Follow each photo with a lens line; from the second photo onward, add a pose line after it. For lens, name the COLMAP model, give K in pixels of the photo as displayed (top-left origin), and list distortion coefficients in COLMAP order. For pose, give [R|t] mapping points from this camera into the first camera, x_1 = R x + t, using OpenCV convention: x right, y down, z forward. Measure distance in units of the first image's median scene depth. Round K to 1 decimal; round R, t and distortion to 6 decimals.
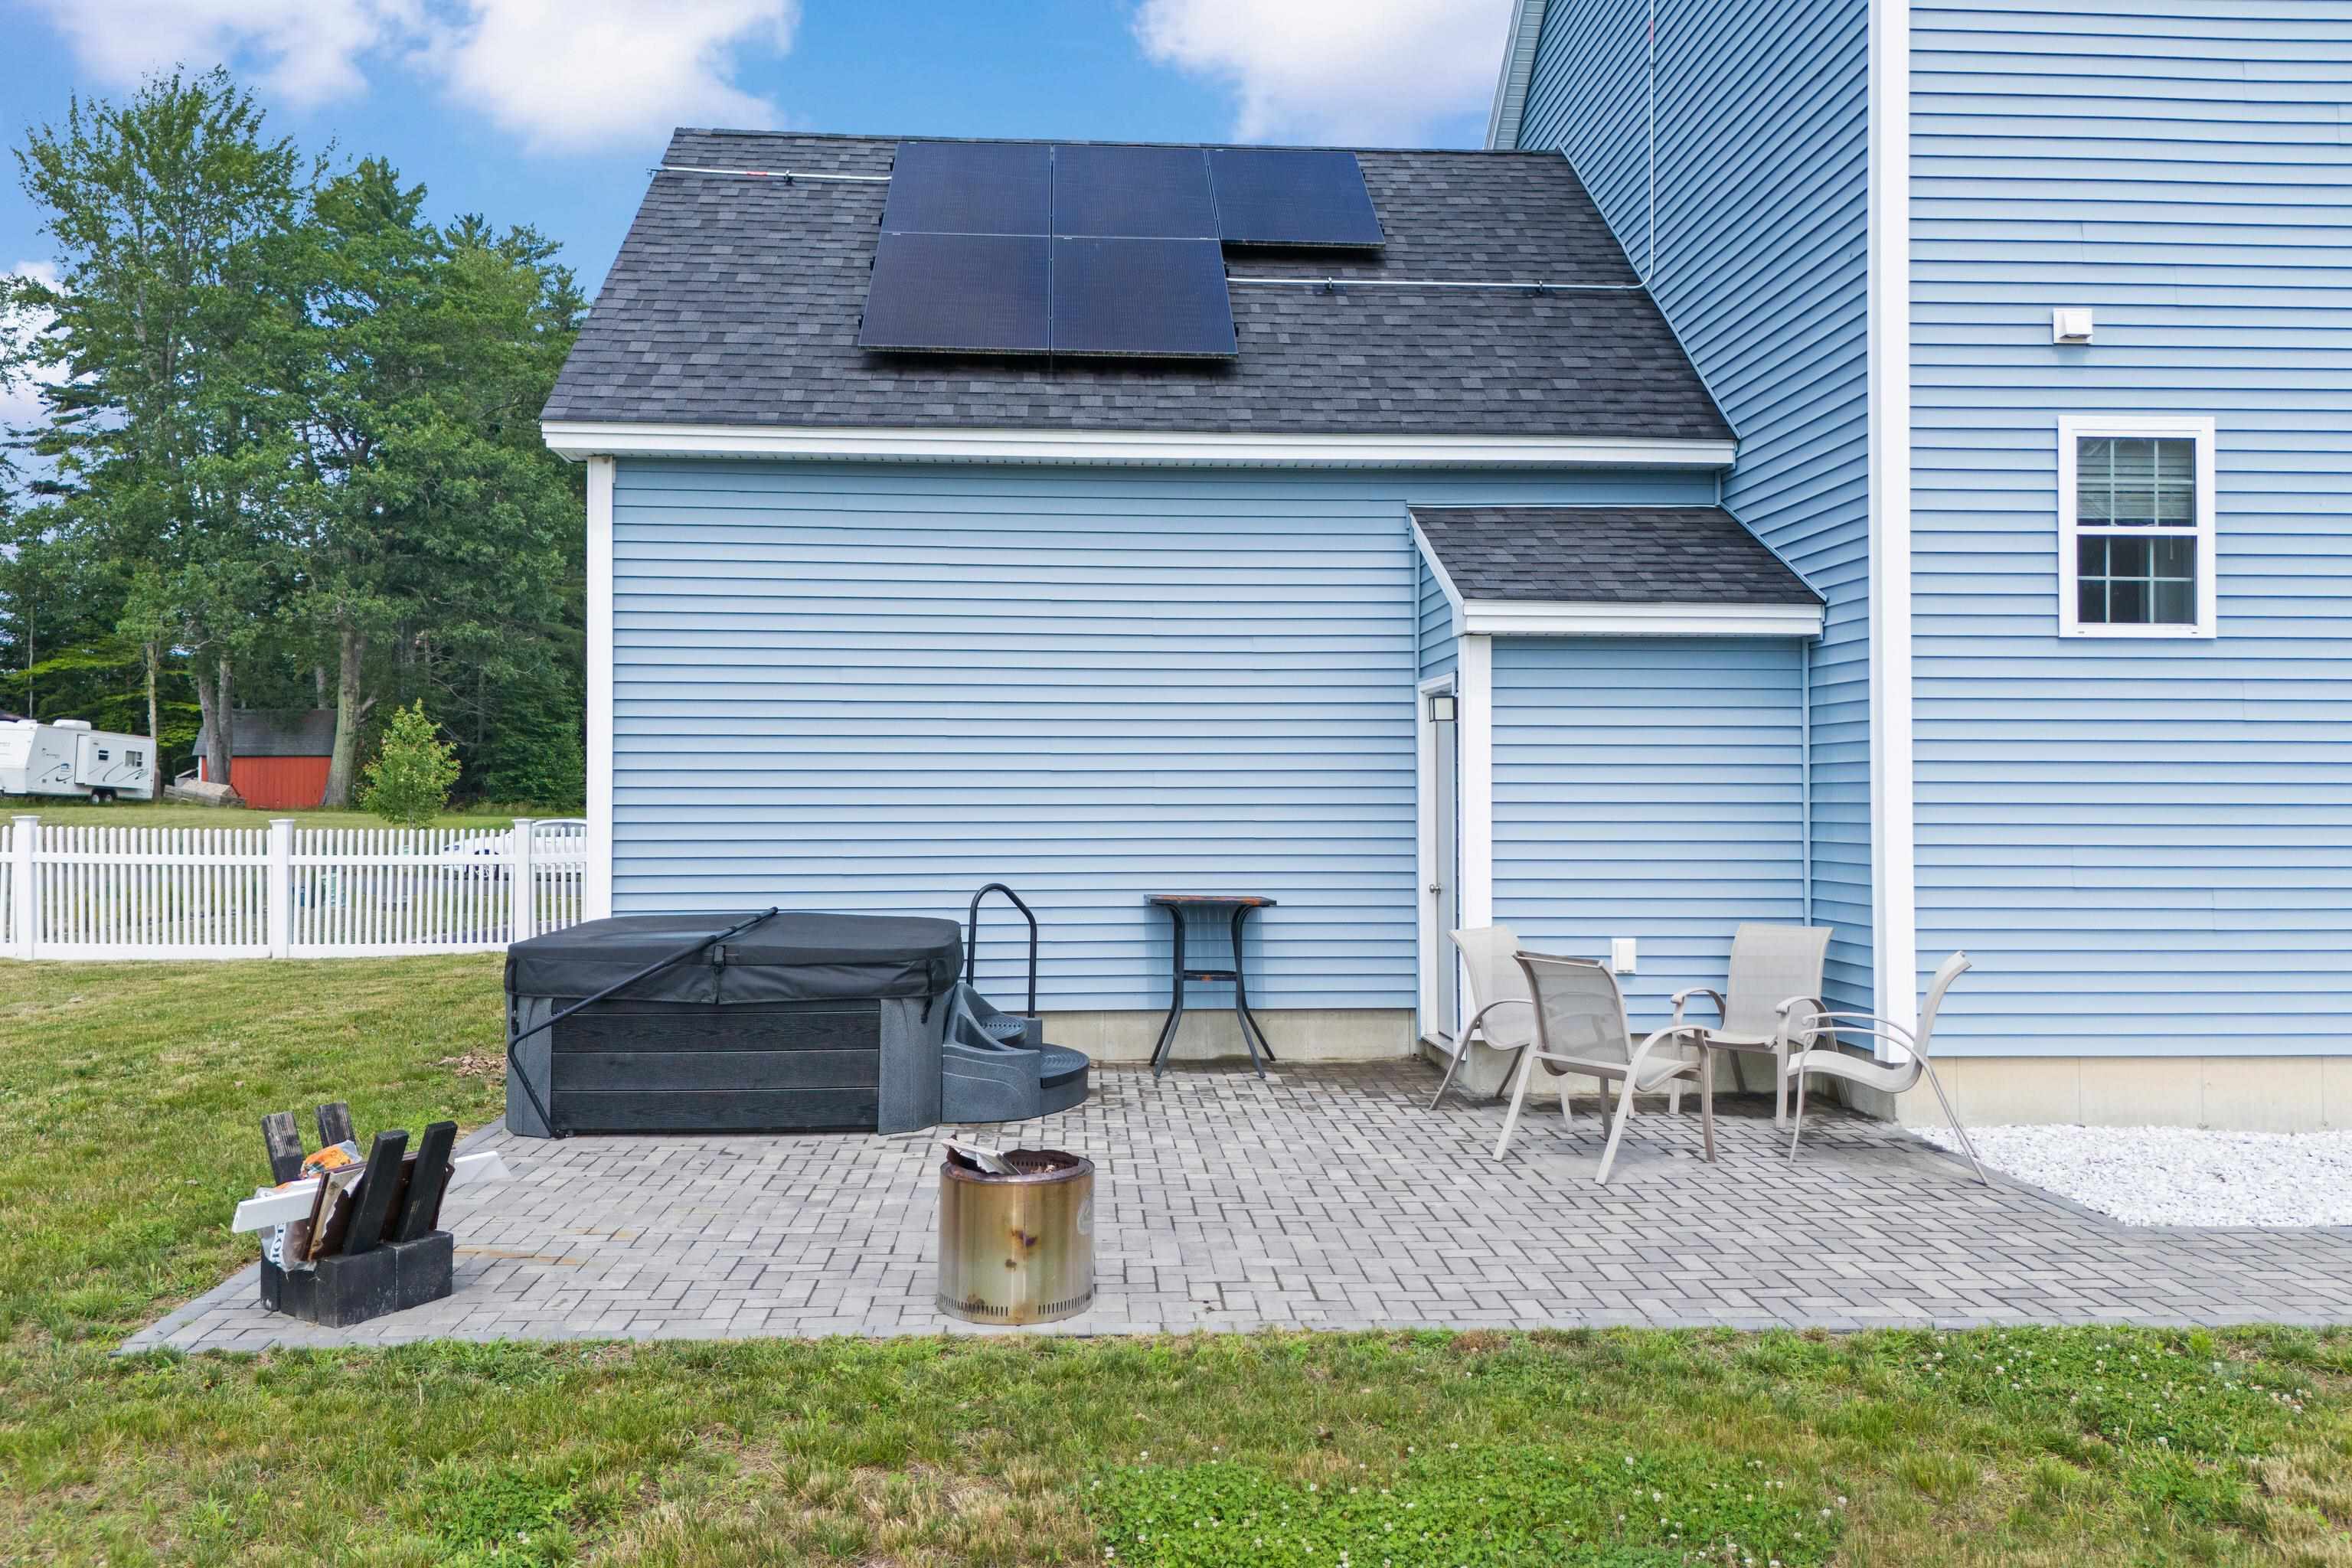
lens RADIAL K [[1764.8, 0, 1199.9], [0, 1764.8, 761.6], [0, 0, 1]] dist [0.106375, -0.118692]
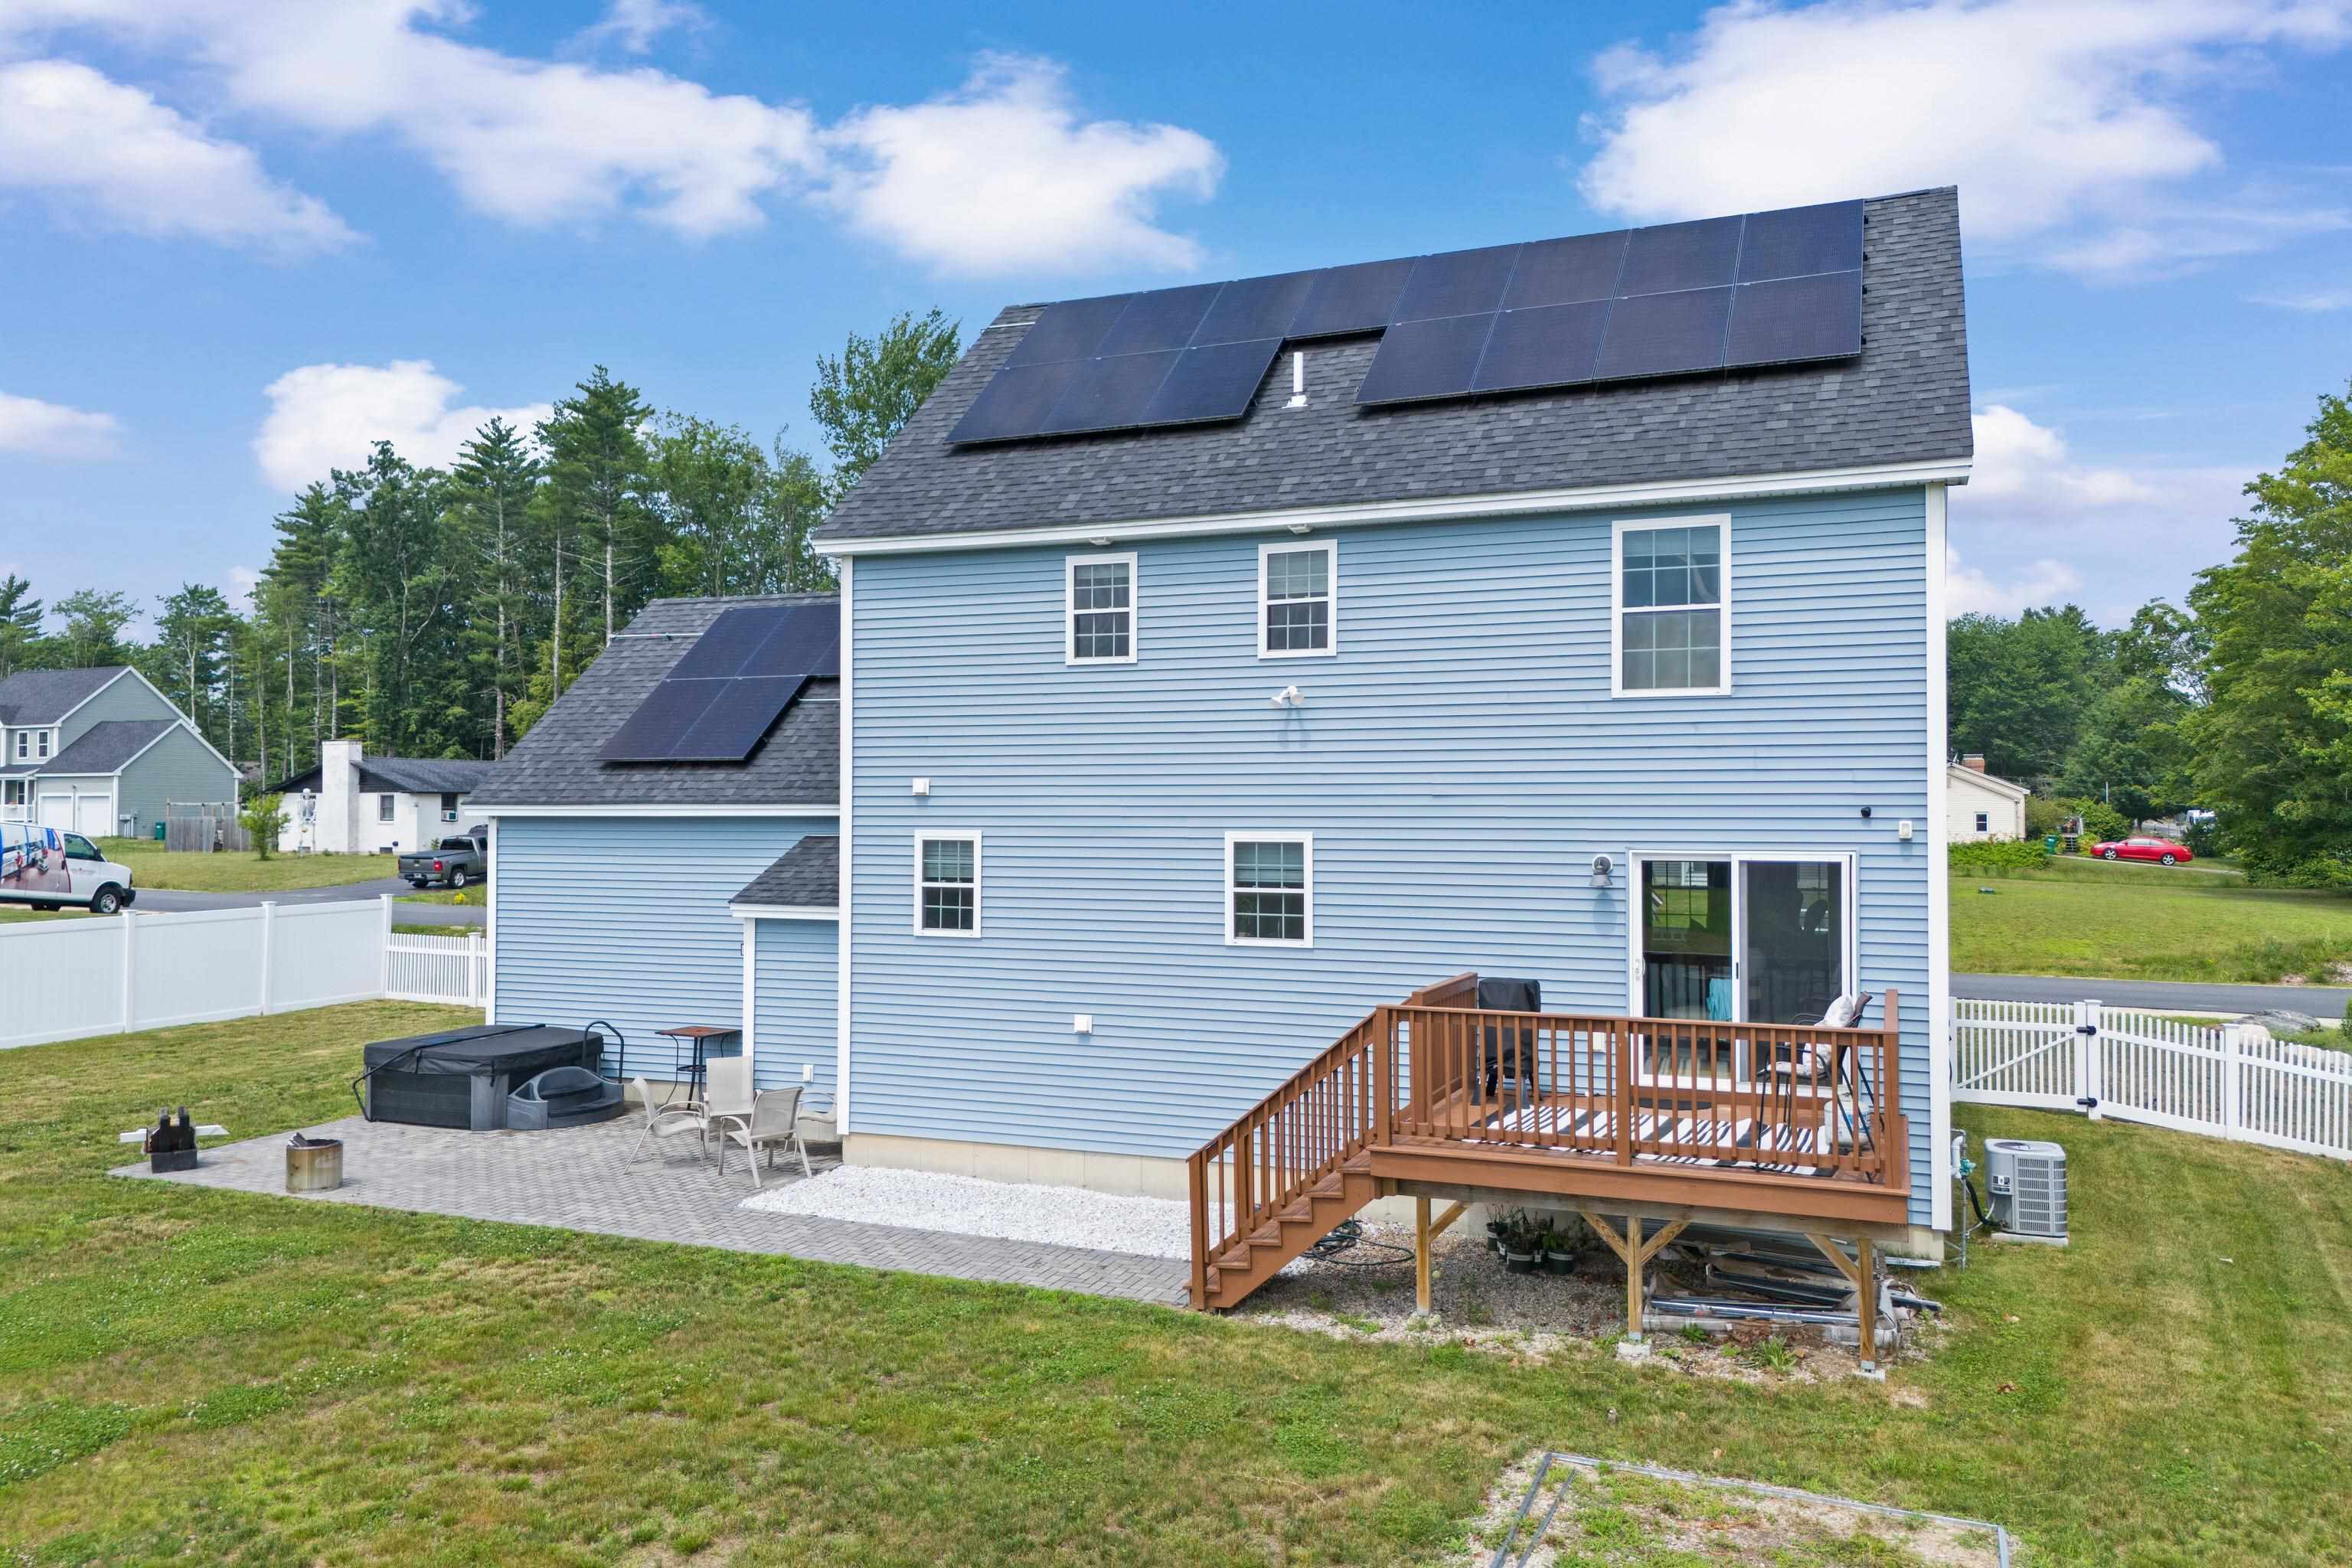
lens RADIAL K [[1711.7, 0, 1176.0], [0, 1711.7, 784.0], [0, 0, 1]] dist [0.082600, -0.092811]
pose [[0.893692, -0.006811, -0.448629, 1.577879], [0.010679, 0.999924, 0.006092, -0.243874], [0.448554, -0.010235, 0.893697, -0.622904]]
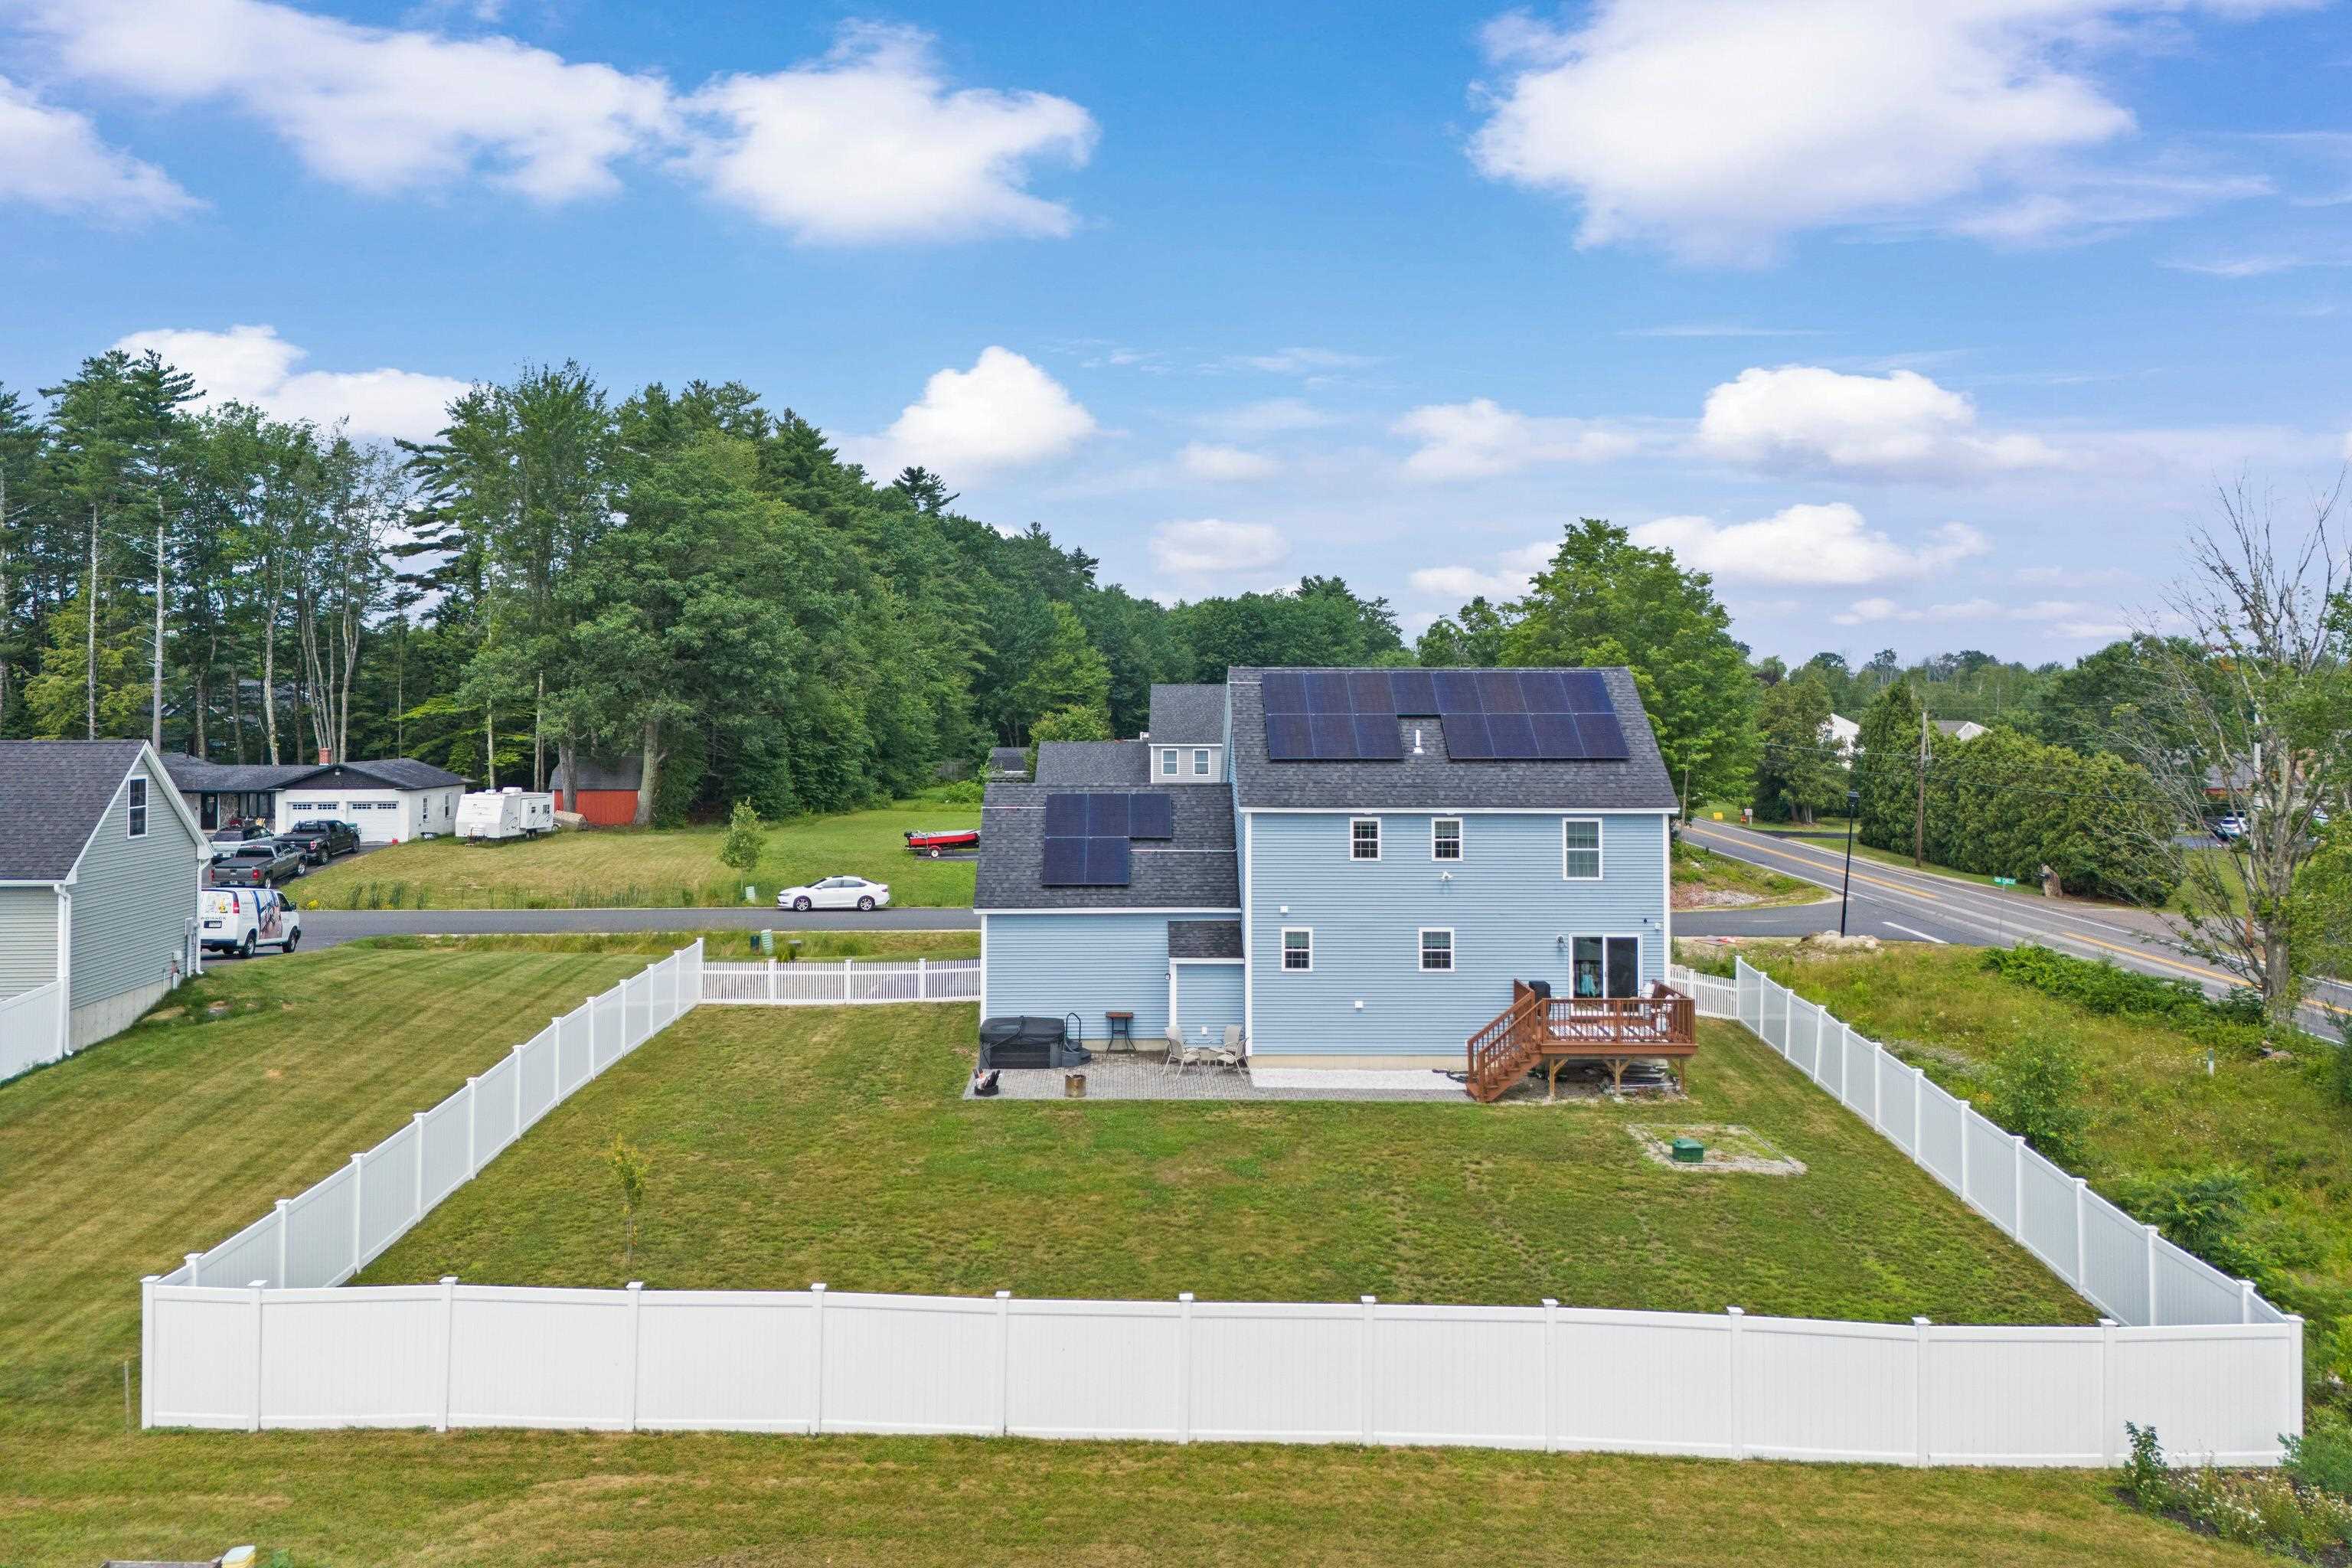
lens RADIAL K [[1688.4, 0, 1167.1], [0, 1688.4, 666.2], [0, 0, 1]] dist [0.102328, -0.102925]
pose [[0.998578, -0.001428, -0.053298, 0.393435], [0.001303, 0.999996, -0.002392, -0.878815], [0.053301, 0.002319, 0.998576, -3.623209]]
